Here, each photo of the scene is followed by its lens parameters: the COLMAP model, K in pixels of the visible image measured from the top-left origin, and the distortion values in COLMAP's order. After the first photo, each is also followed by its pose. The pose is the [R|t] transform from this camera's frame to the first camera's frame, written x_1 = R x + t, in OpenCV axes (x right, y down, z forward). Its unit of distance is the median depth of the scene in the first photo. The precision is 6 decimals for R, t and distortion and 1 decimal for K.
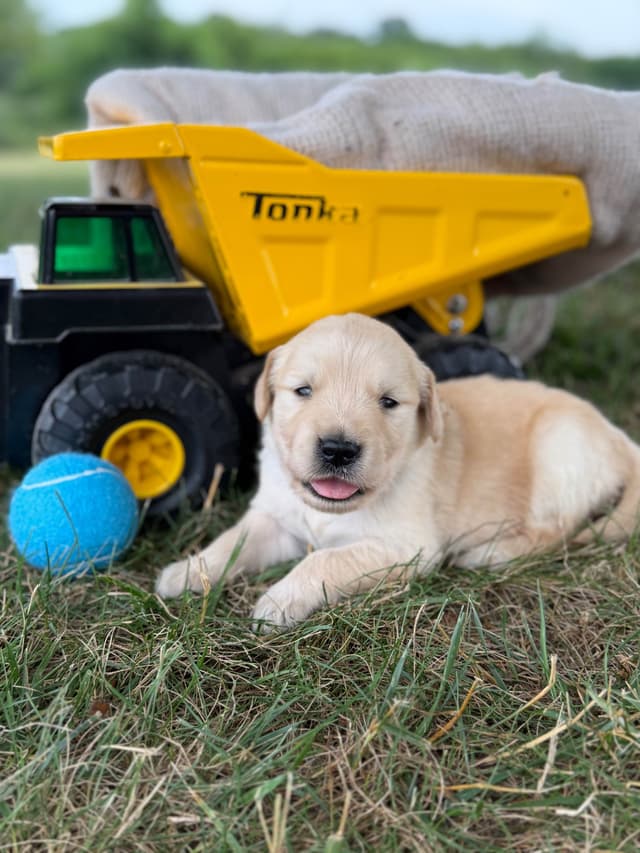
lens RADIAL K [[989.4, 0, 296.5], [0, 989.4, 425.3], [0, 0, 1]] dist [0.232925, -0.597197]
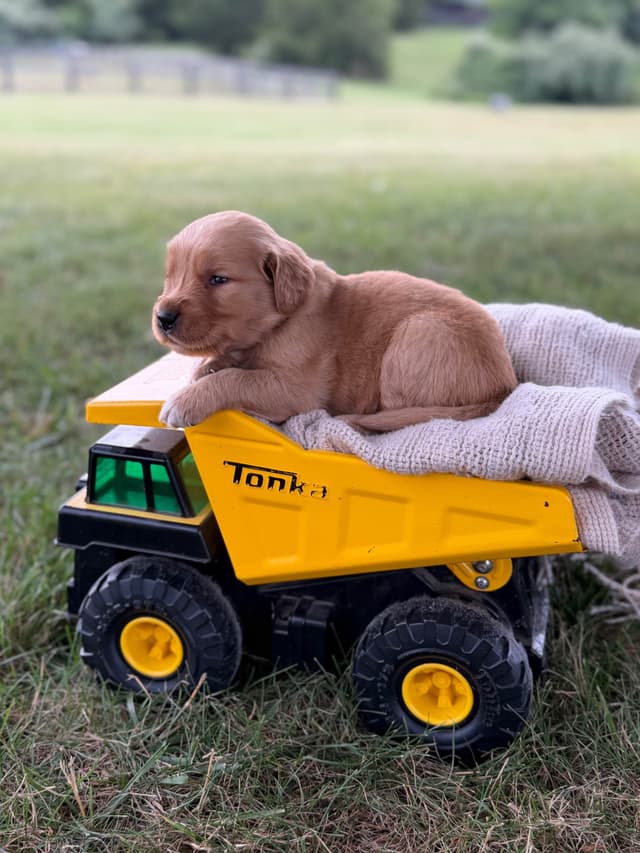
lens RADIAL K [[1006.6, 0, 322.5], [0, 1006.6, 426.6], [0, 0, 1]] dist [0.198694, -0.493039]
pose [[0.849947, 0.189660, -0.491548, 0.600378], [-0.163935, 0.981850, 0.095374, -0.394188], [0.500715, -0.000481, 0.865612, 0.034801]]
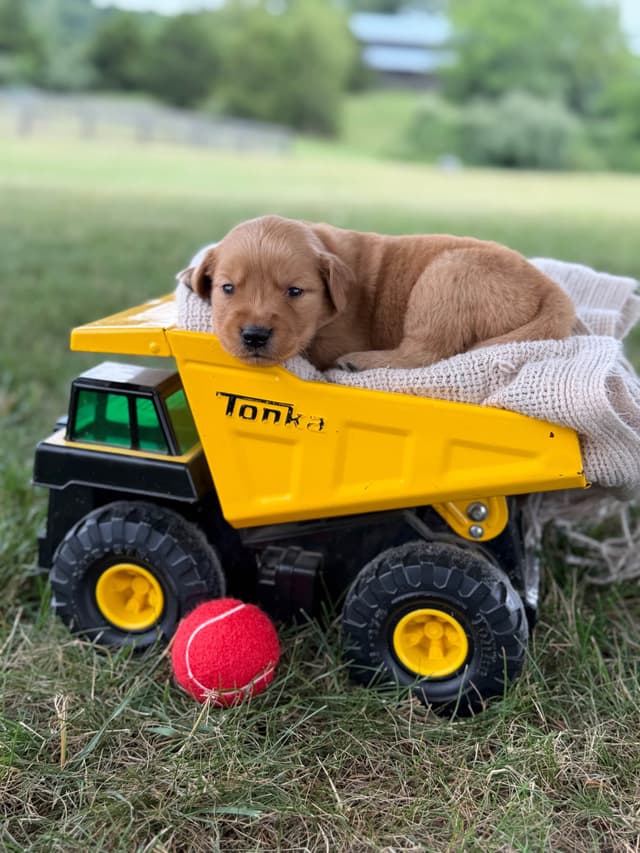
lens RADIAL K [[1006.6, 0, 322.5], [0, 1006.6, 426.6], [0, 0, 1]] dist [0.198694, -0.493039]
pose [[0.871764, 0.184530, -0.453846, 0.556578], [-0.189957, 0.981201, 0.034072, -0.249397], [0.451602, 0.056508, 0.890428, 0.044507]]
